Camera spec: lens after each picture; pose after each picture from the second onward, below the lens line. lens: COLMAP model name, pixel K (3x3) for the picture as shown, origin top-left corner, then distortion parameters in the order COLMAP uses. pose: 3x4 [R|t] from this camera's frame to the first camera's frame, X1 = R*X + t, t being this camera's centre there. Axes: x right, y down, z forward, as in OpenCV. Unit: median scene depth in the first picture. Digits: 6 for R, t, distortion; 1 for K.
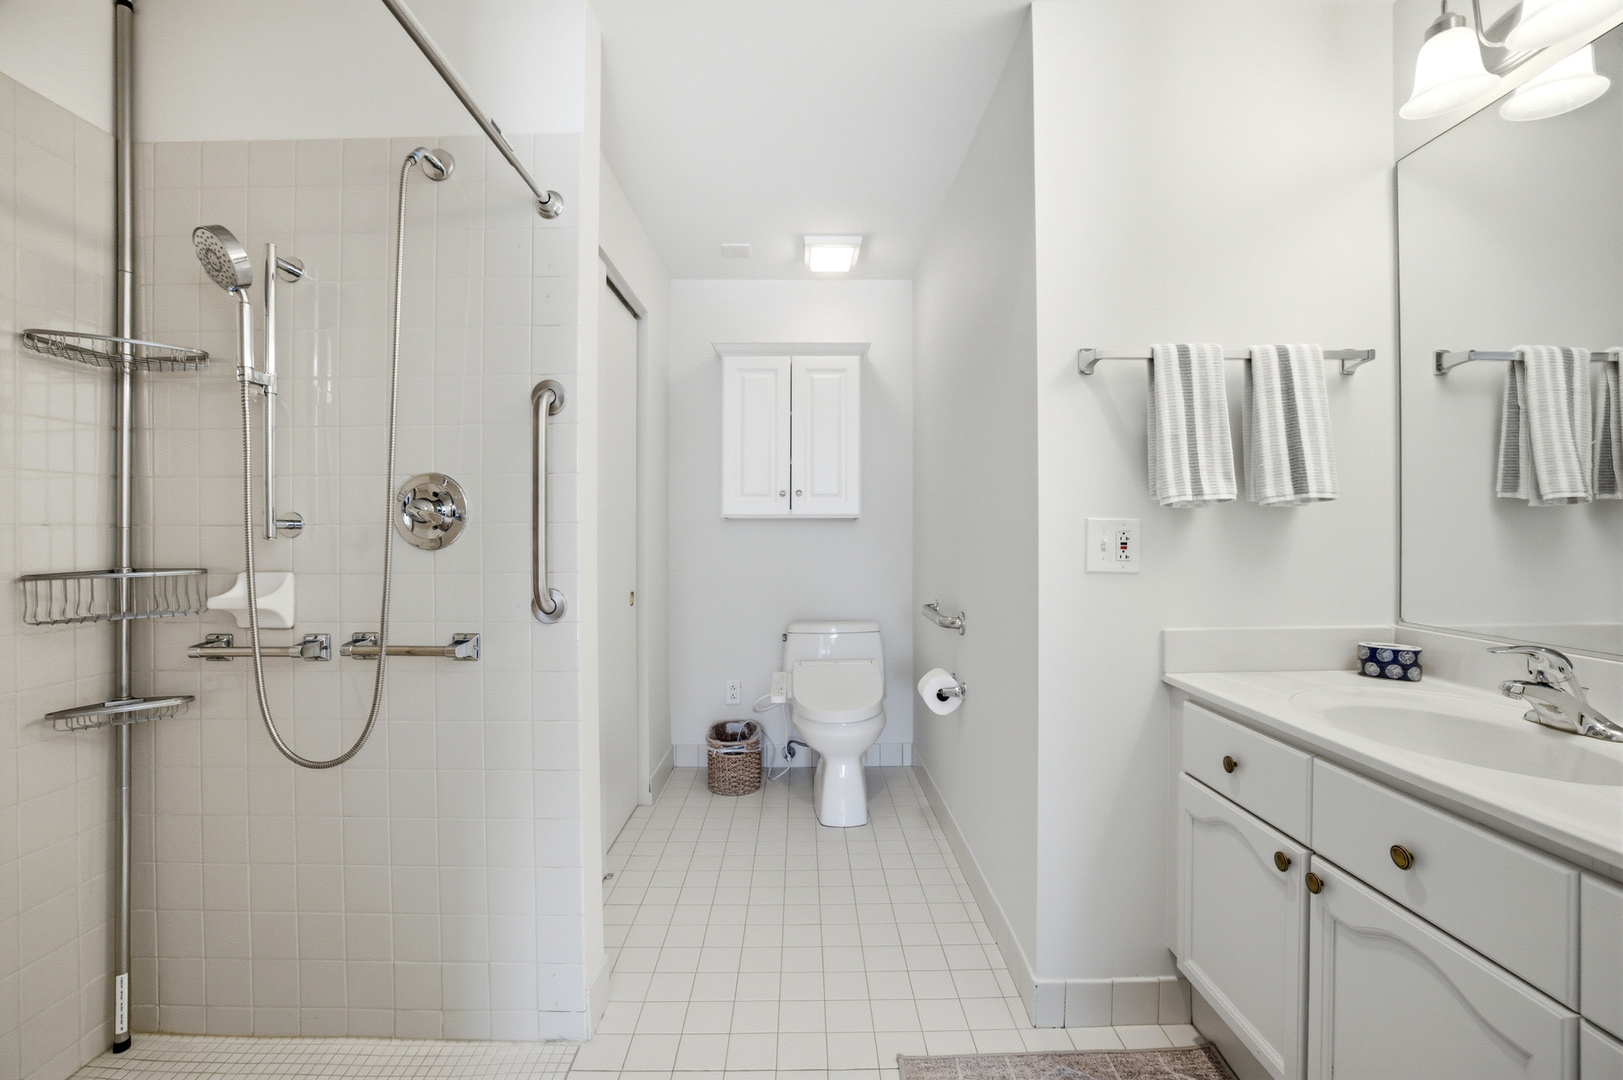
lens RADIAL K [[700.6, 0, 809.7], [0, 700.6, 532.8], [0, 0, 1]] dist [-0.005238, 0.000126]
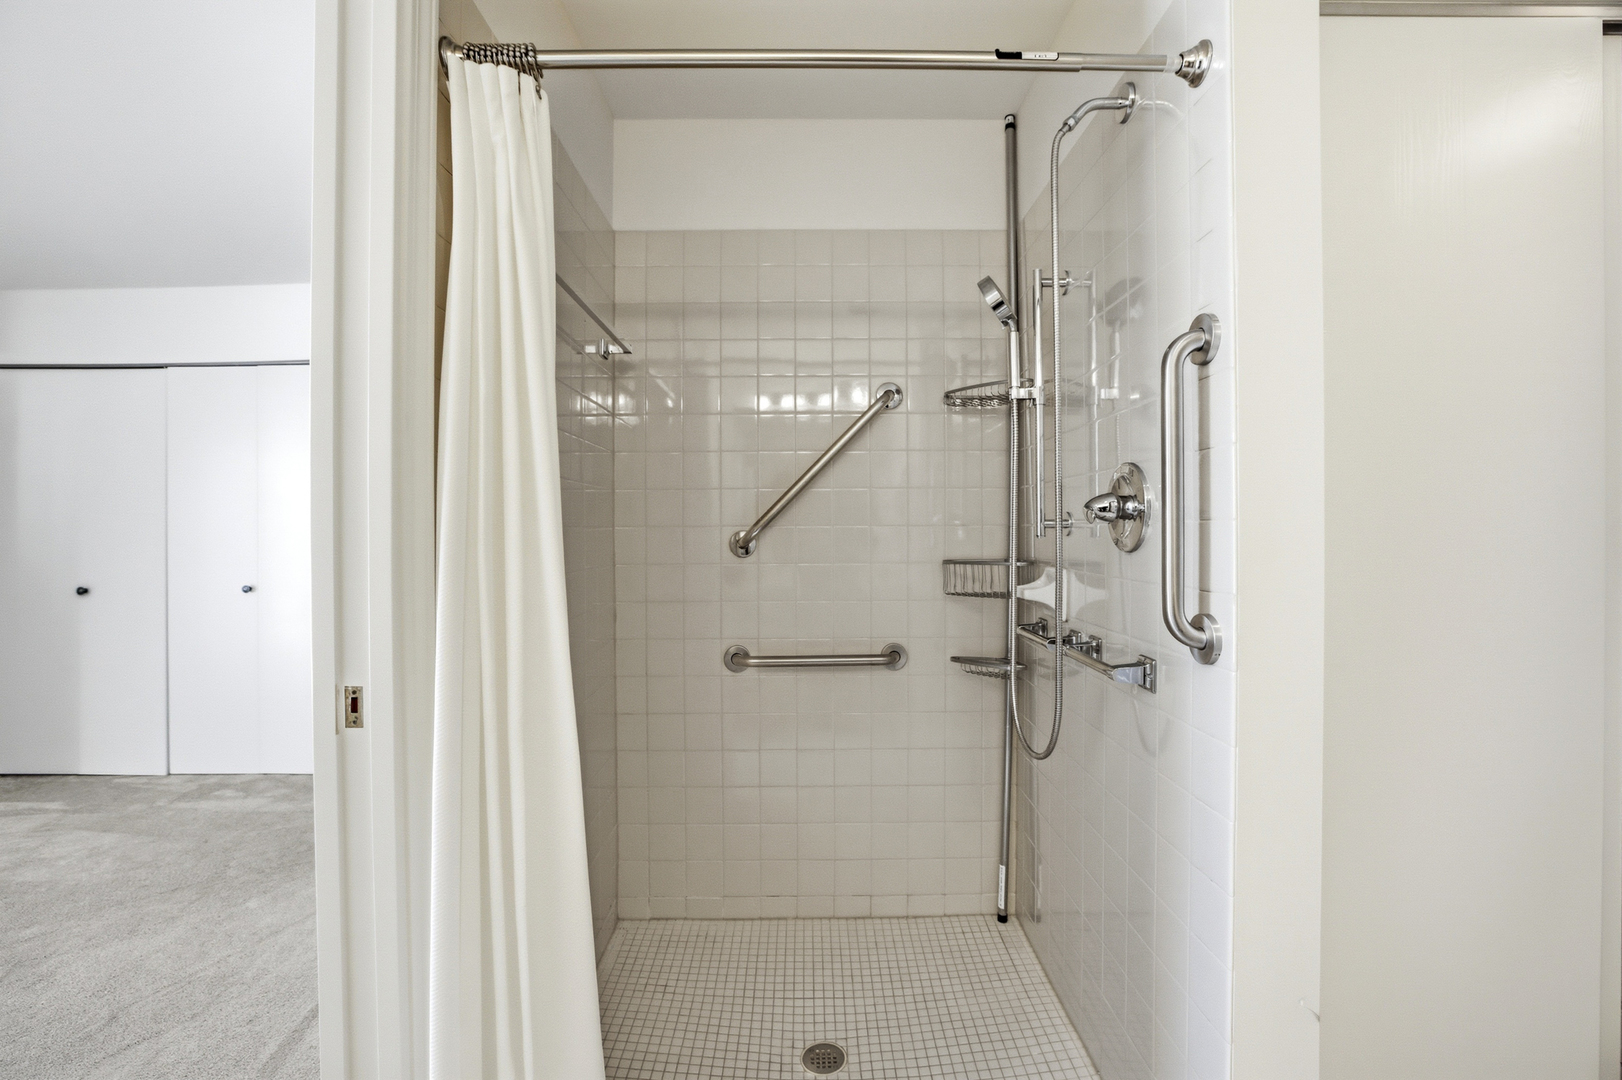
lens RADIAL K [[700.1, 0, 808.2], [0, 700.1, 546.1], [0, 0, 1]] dist [-0.005238, 0.000126]
pose [[0.009812, 0.026088, -0.999612, 0.327768], [0.007020, 0.999633, 0.026157, -0.009077], [0.999927, -0.007274, 0.009625, 0.635575]]
